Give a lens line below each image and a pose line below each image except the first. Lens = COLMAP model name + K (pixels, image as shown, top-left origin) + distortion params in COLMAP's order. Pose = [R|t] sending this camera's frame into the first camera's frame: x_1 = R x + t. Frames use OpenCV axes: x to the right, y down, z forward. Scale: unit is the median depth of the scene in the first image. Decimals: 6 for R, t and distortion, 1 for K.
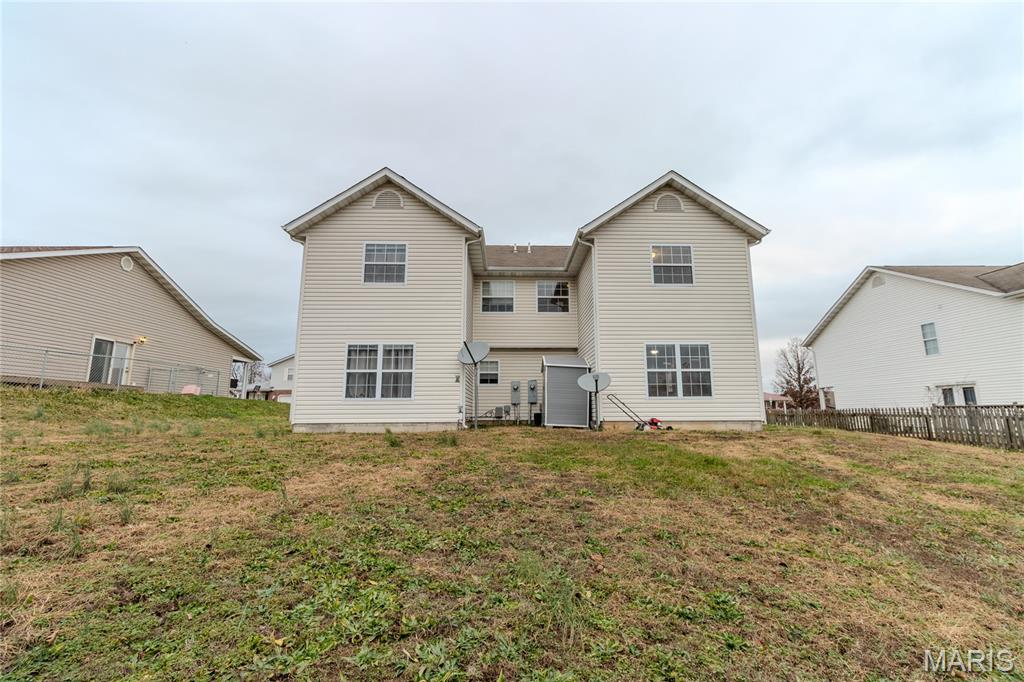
lens RADIAL K [[515.1, 0, 466.3], [0, 515.1, 345.0], [0, 0, 1]] dist [0.003731, 0.000828]
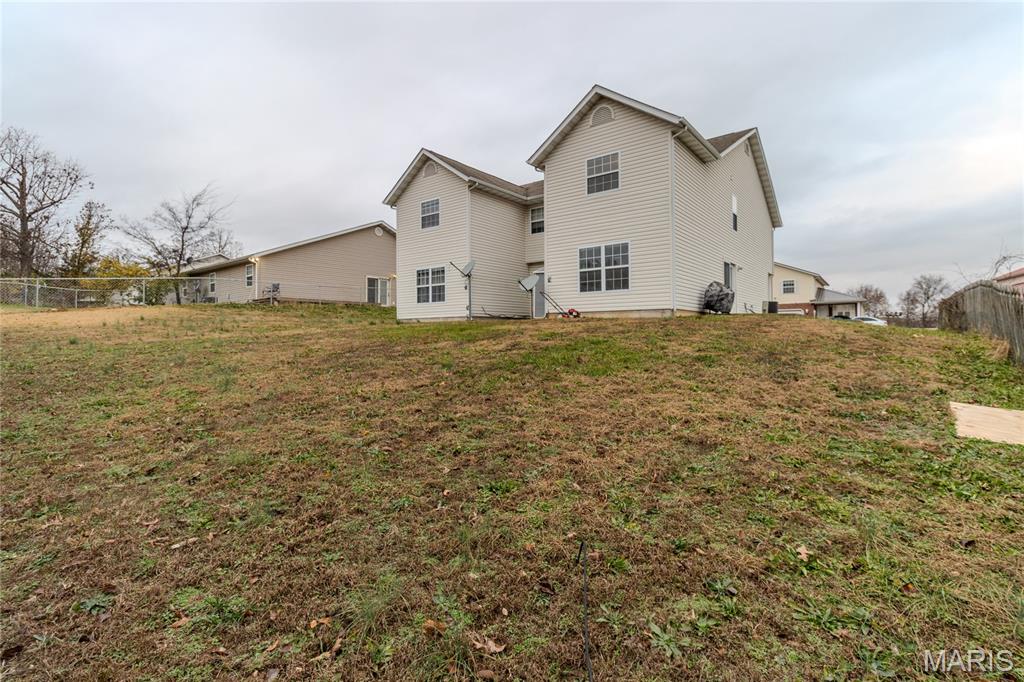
lens RADIAL K [[476.1, 0, 525.5], [0, 476.1, 327.7], [0, 0, 1]] dist [0.004099, -0.000283]
pose [[0.778071, -0.006681, -0.628141, 0.950723], [0.127096, 0.980937, 0.146999, -0.000158], [0.615184, -0.194209, 0.764088, 0.035964]]
